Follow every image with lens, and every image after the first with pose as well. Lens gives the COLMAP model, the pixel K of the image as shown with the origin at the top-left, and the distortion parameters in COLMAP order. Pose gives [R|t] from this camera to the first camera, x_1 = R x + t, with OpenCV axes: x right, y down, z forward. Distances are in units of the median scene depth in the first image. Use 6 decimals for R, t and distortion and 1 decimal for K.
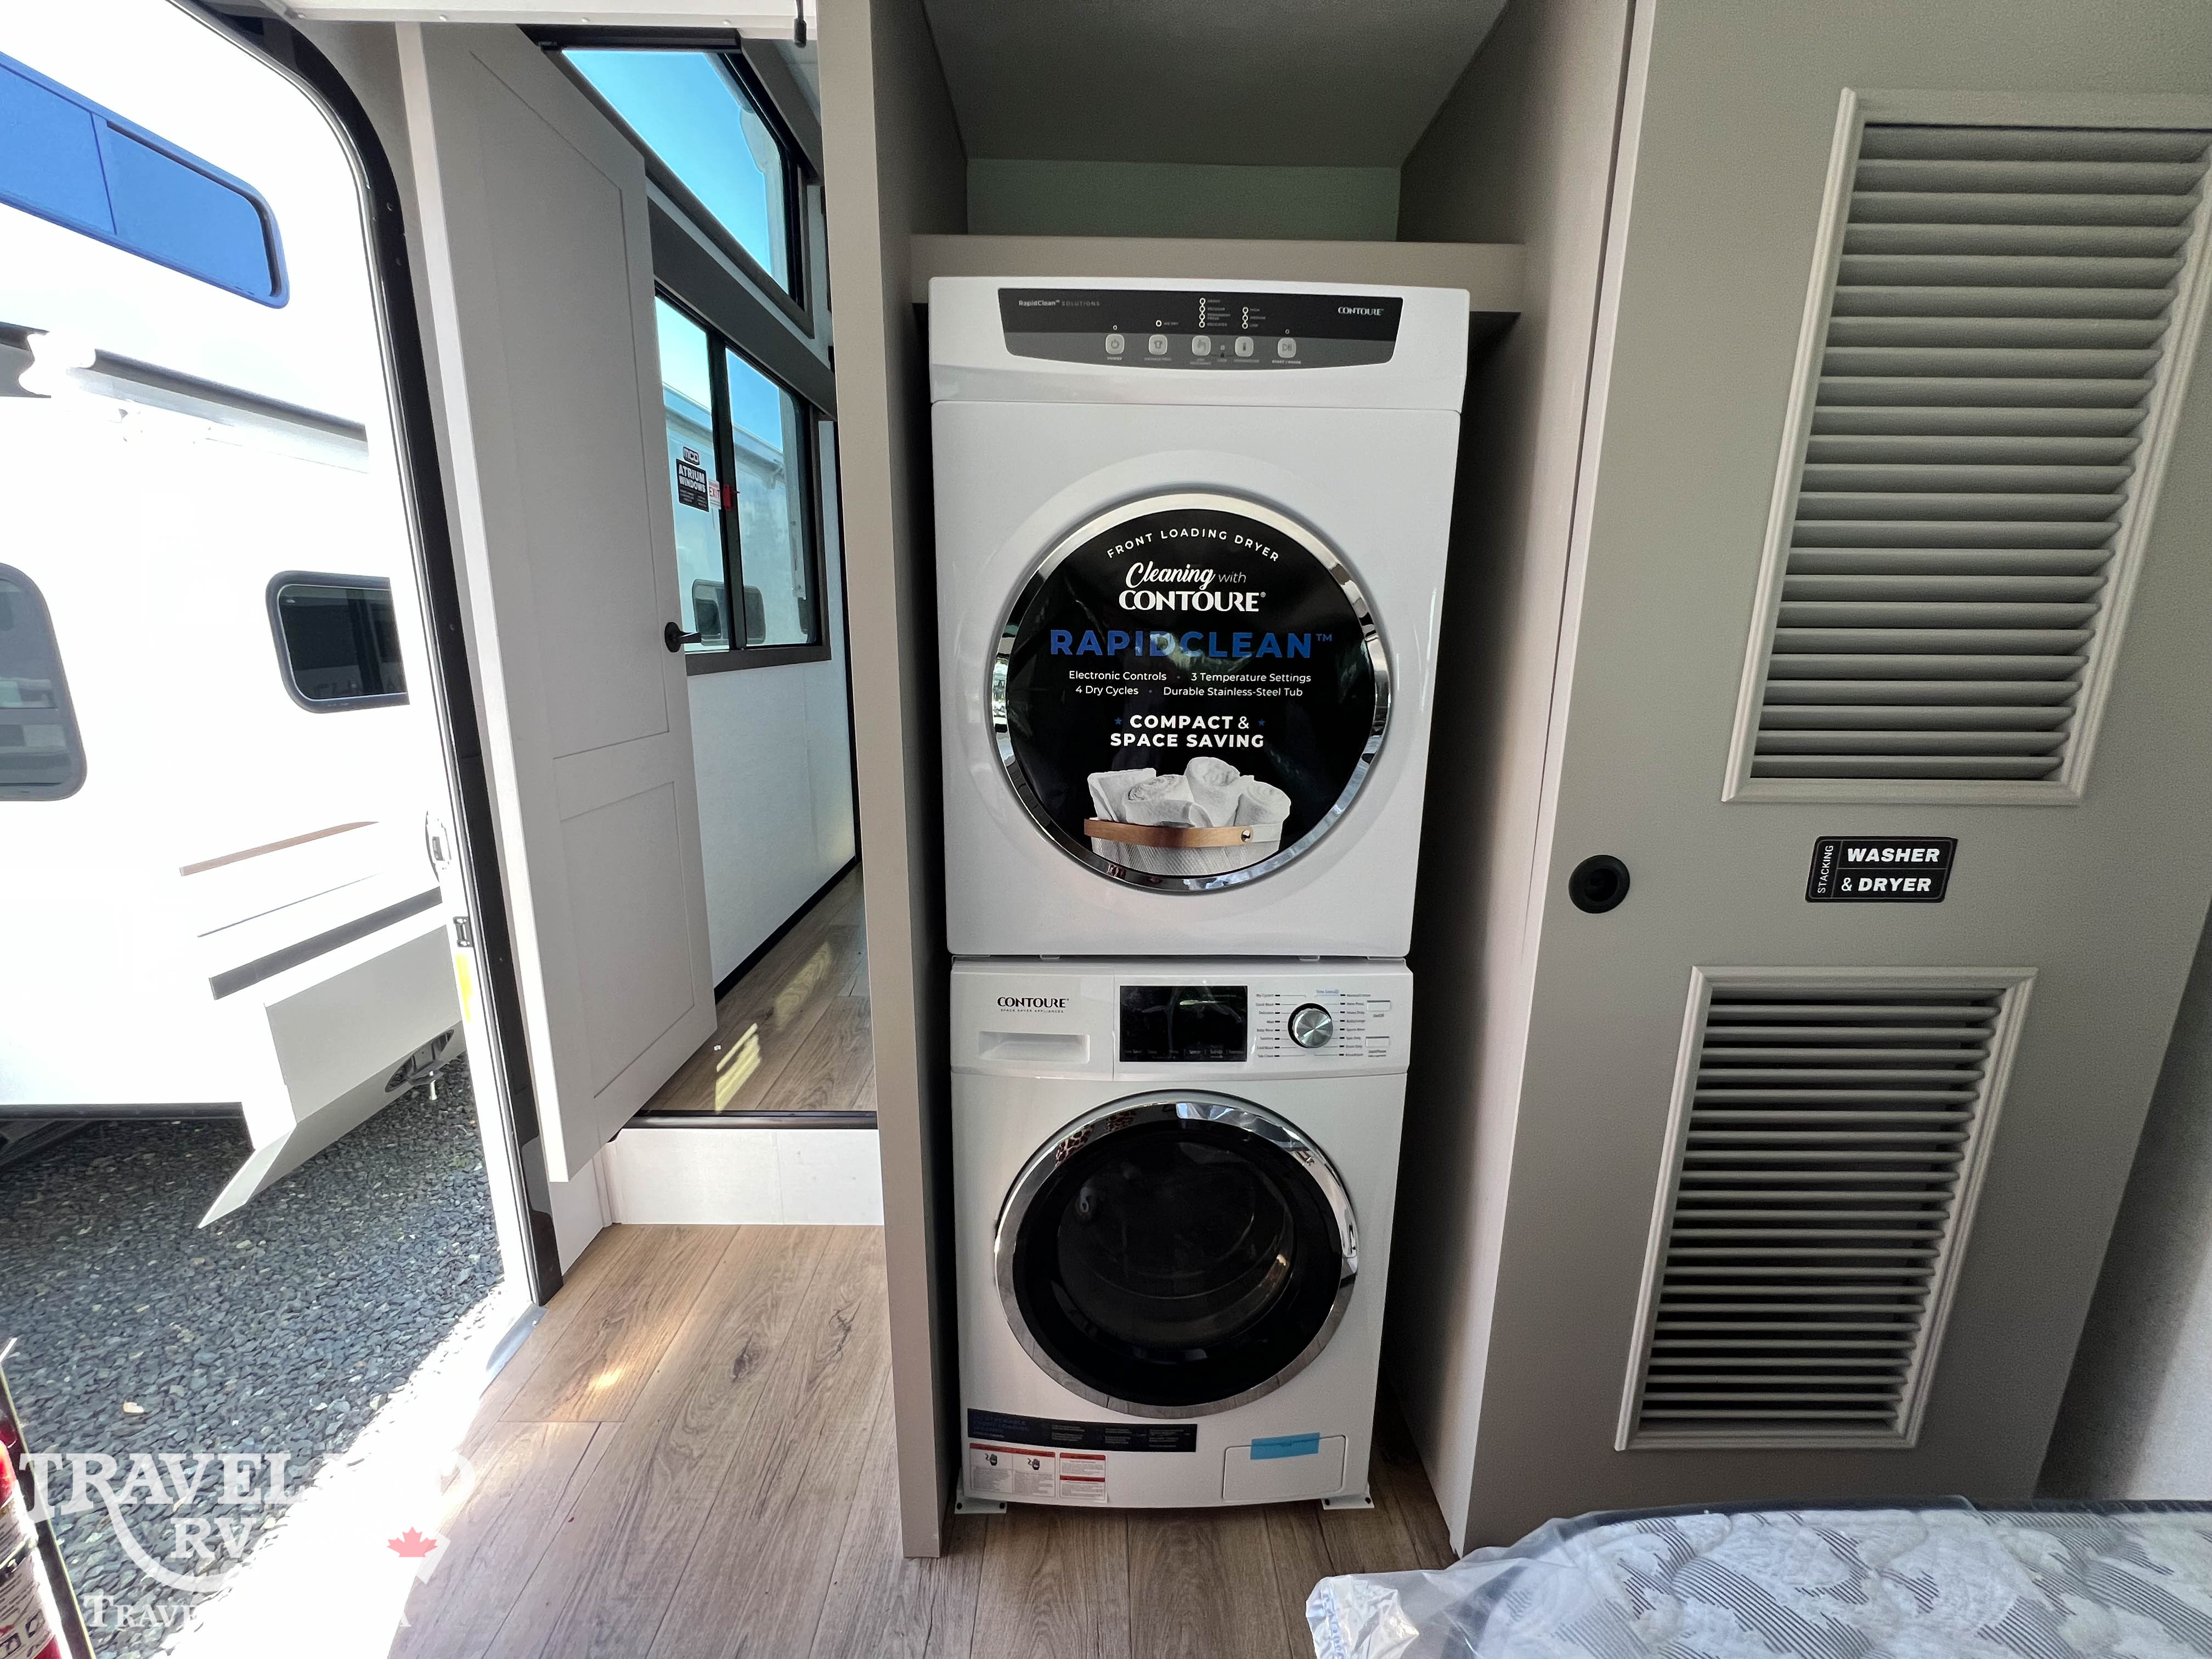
lens RADIAL K [[884.4, 0, 1106.6], [0, 884.4, 828.7], [0, 0, 1]] dist [0.000767, -0.000460]
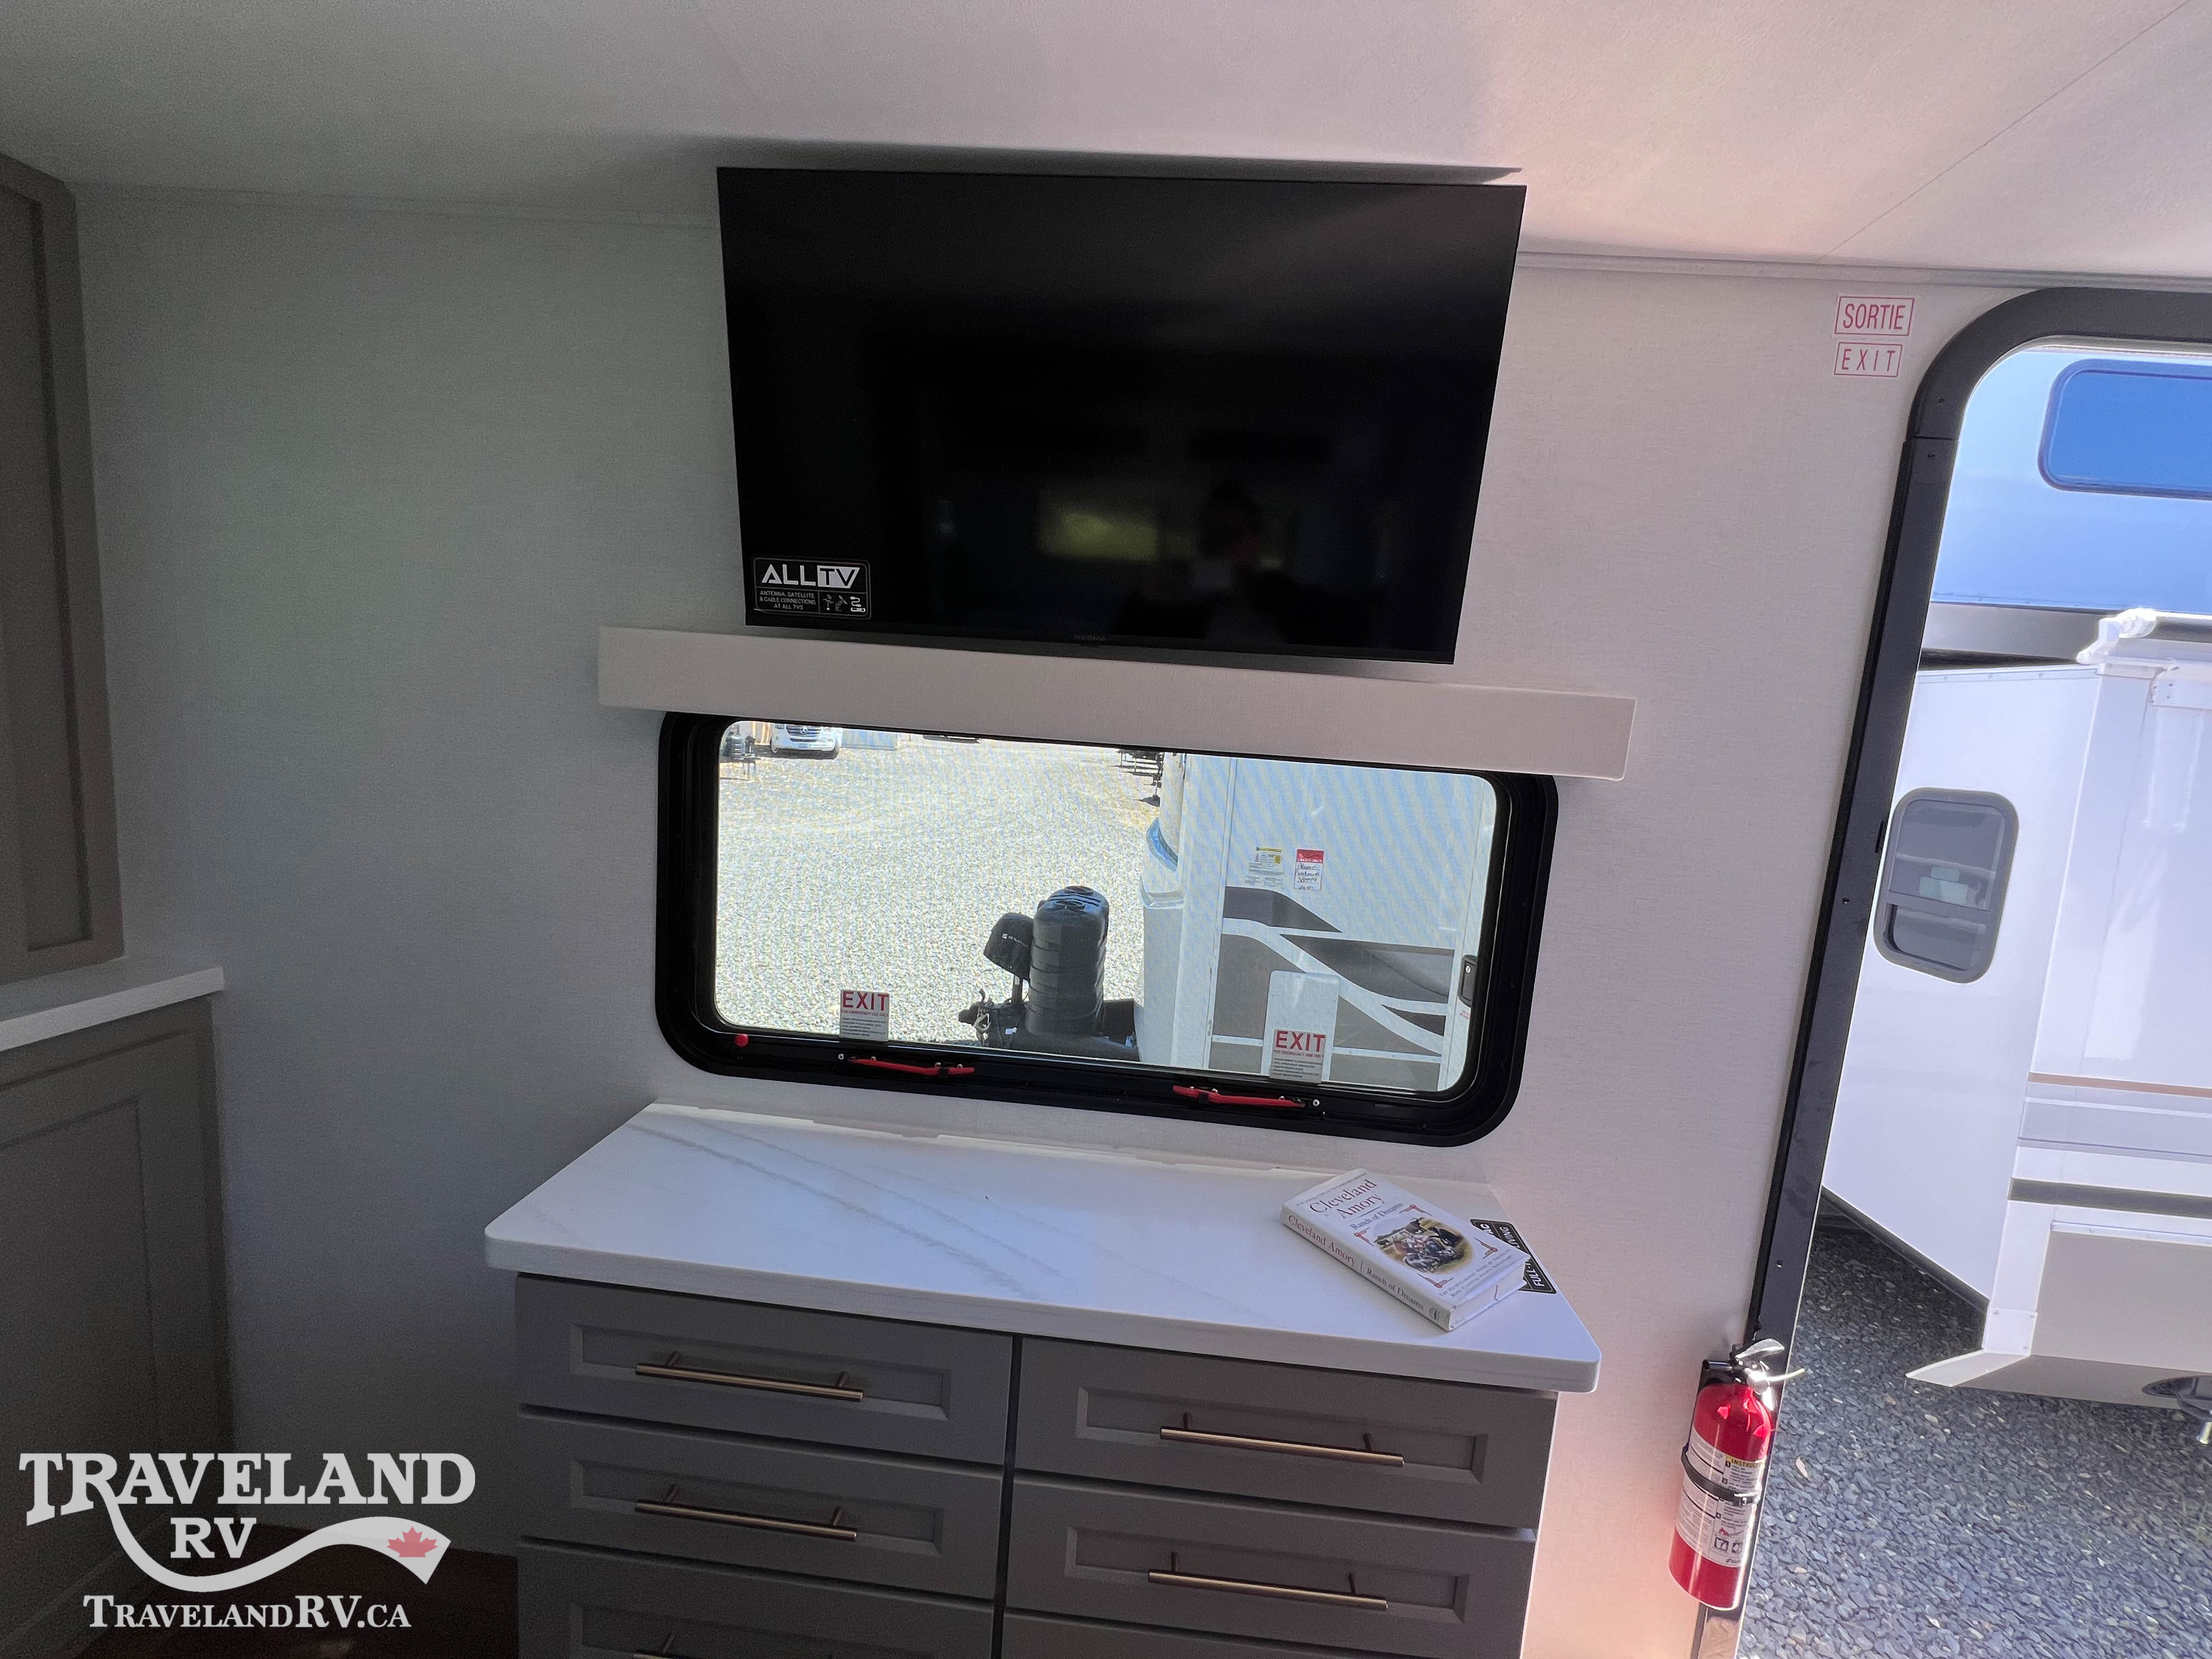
lens RADIAL K [[884.4, 0, 1108.4], [0, 884.4, 829.5], [0, 0, 1]] dist [0.000767, -0.000460]
pose [[-0.079044, 0.106244, -0.991193, 0.060372], [-0.294197, 0.947532, 0.125025, -0.032595], [0.952471, 0.301488, -0.043640, -0.087549]]
